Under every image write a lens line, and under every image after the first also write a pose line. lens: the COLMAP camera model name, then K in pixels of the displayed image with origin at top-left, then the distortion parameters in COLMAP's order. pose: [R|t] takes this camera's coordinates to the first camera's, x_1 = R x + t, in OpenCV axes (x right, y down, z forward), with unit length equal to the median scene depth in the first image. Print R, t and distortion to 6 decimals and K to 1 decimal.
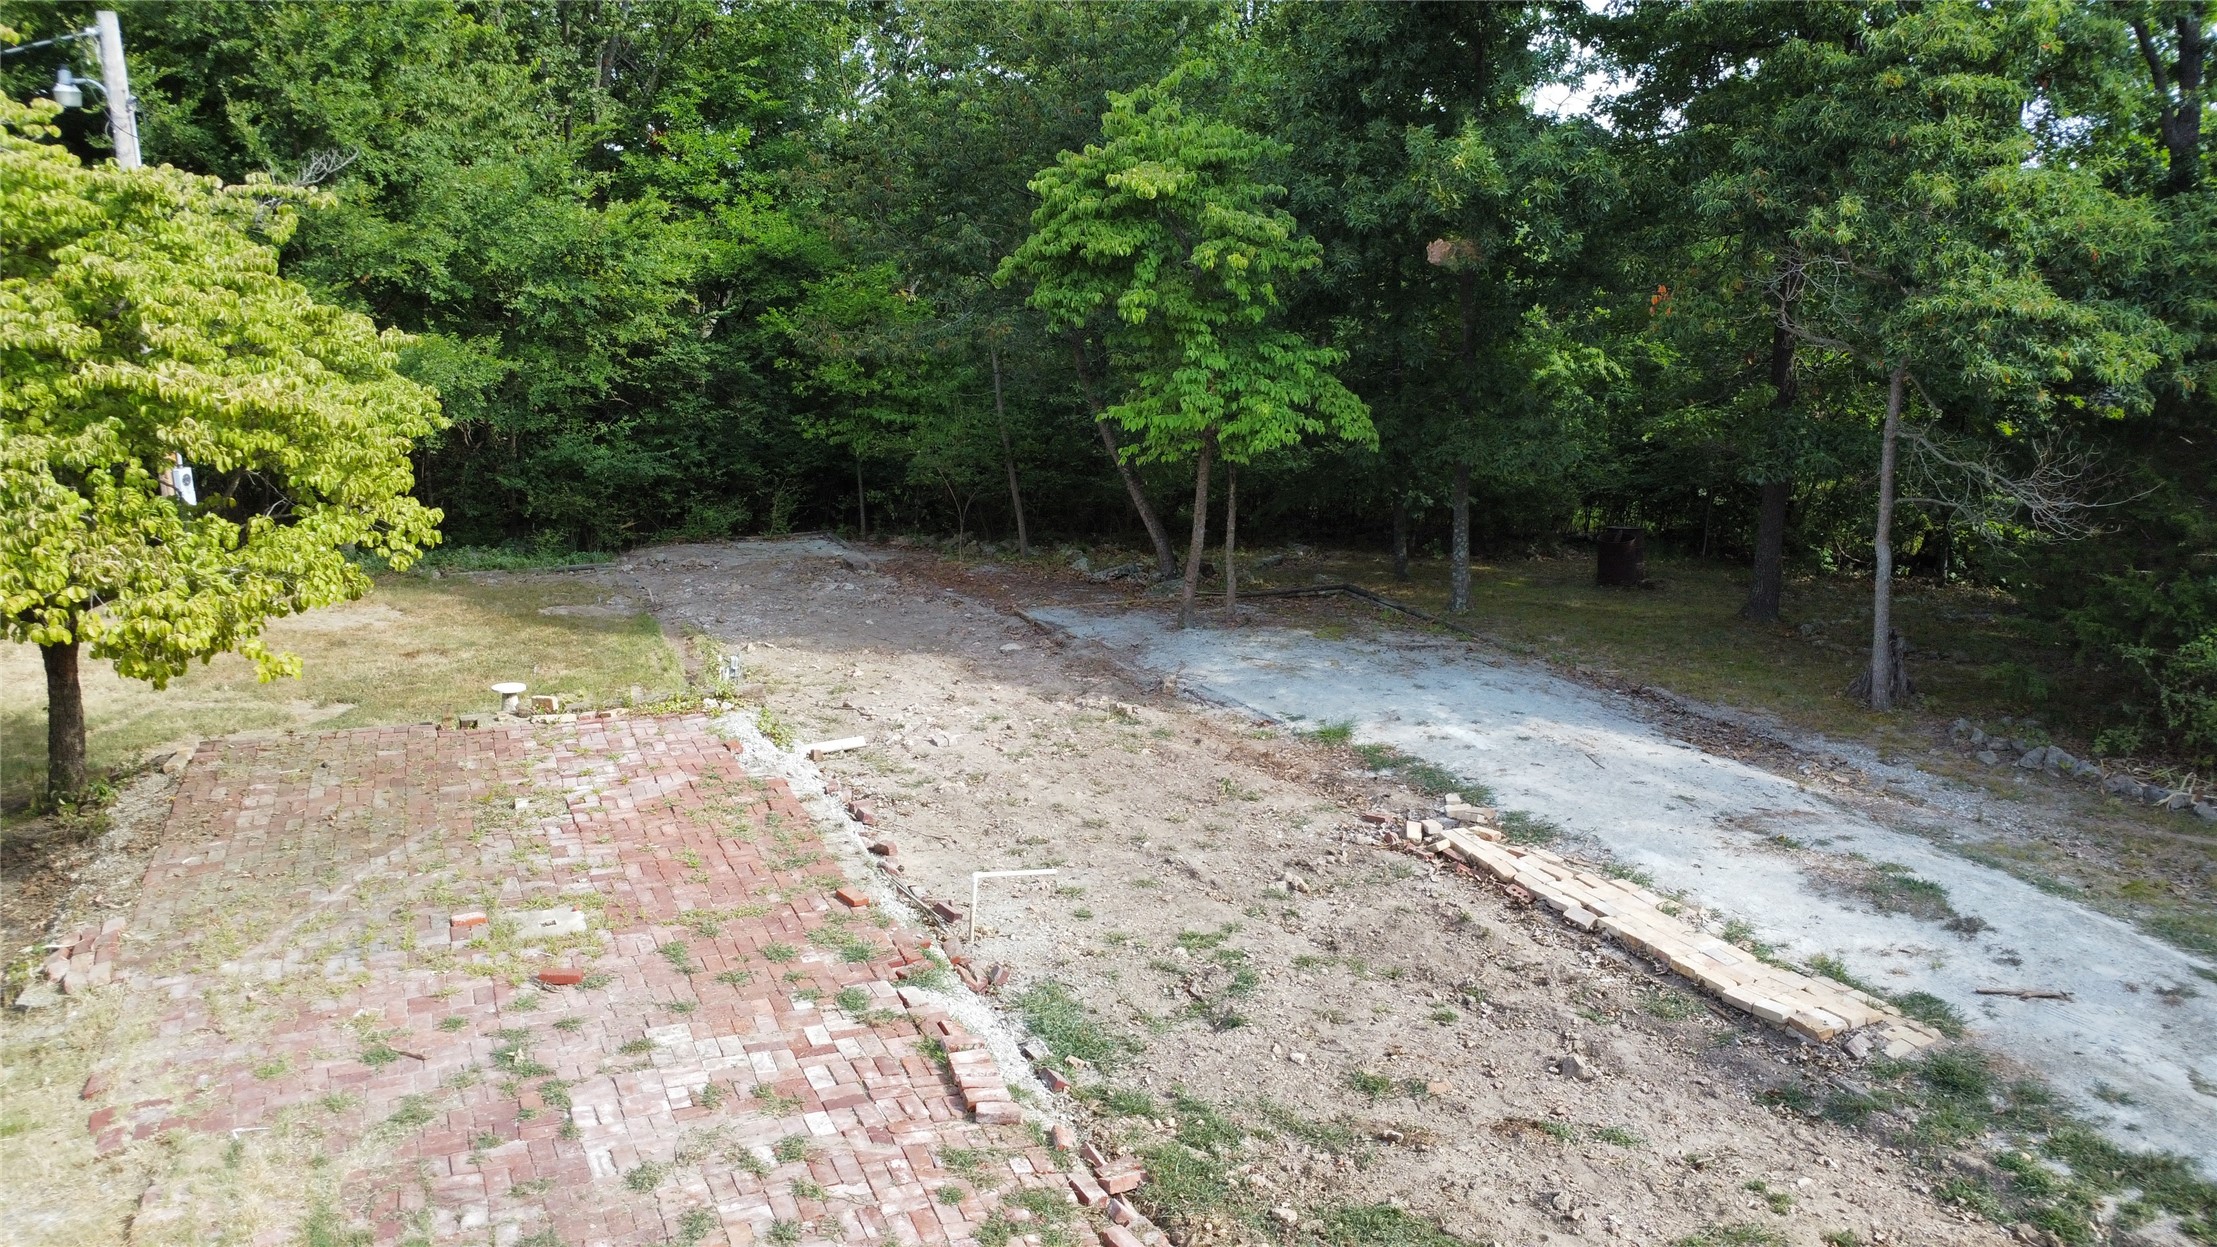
lens RADIAL K [[1619.7, 0, 1108.5], [0, 1619.7, 623.5], [0, 0, 1]] dist [-0.033015, 0.000948]
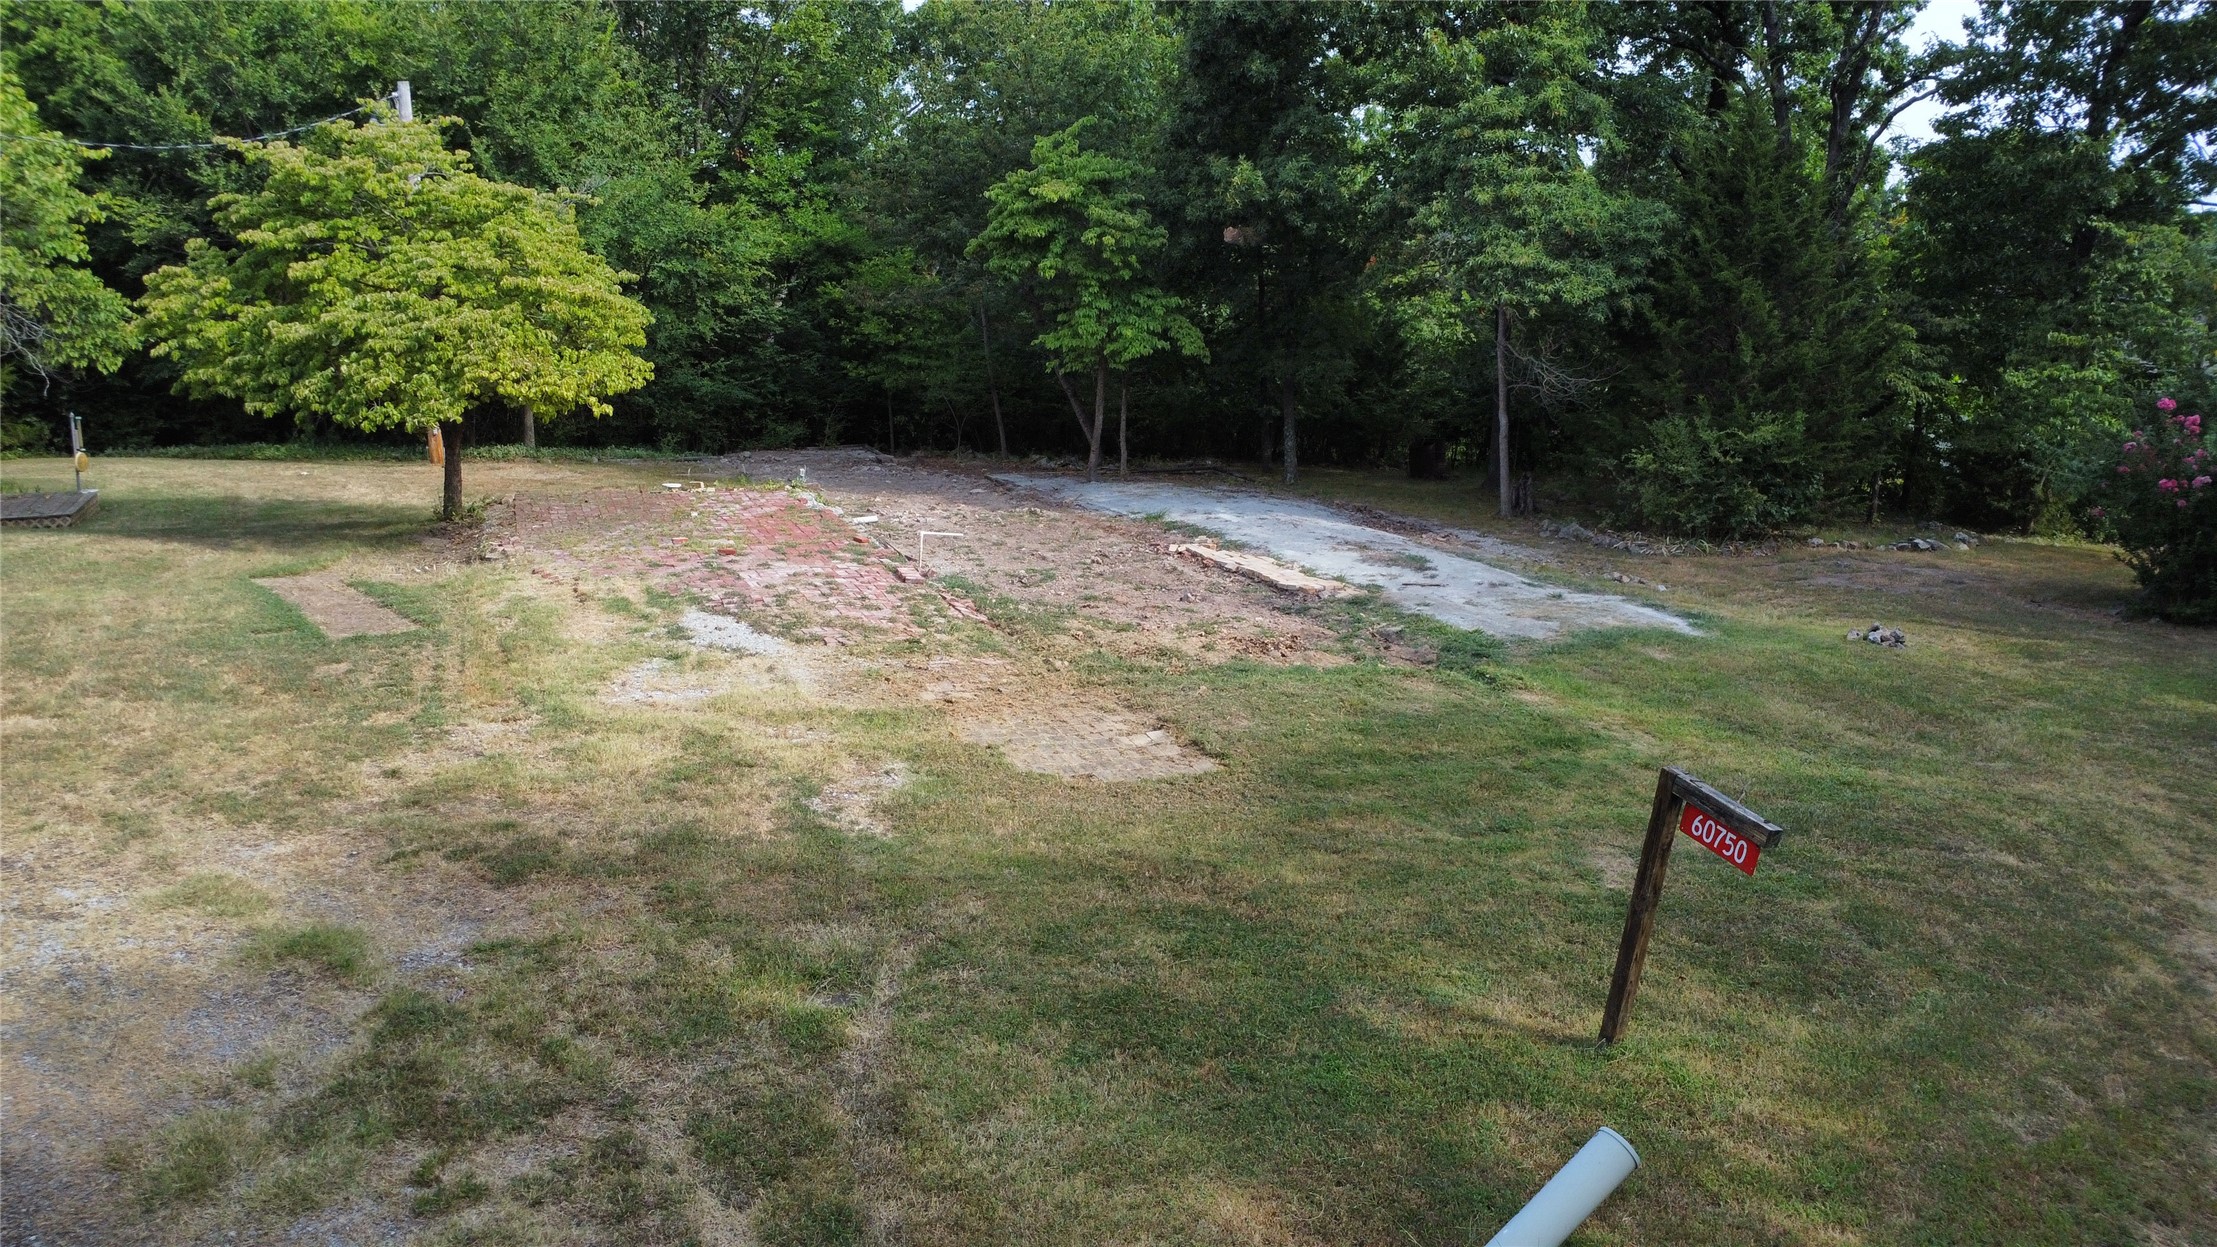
lens RADIAL K [[1602.1, 0, 1108.5], [0, 1602.1, 623.5], [0, 0, 1]] dist [-0.022336, -0.002403]
pose [[0.999506, 0.009078, -0.030085, 0.120469], [-0.009133, 0.999957, -0.001695, 0.152627], [0.030068, 0.001969, 0.999546, -0.567708]]
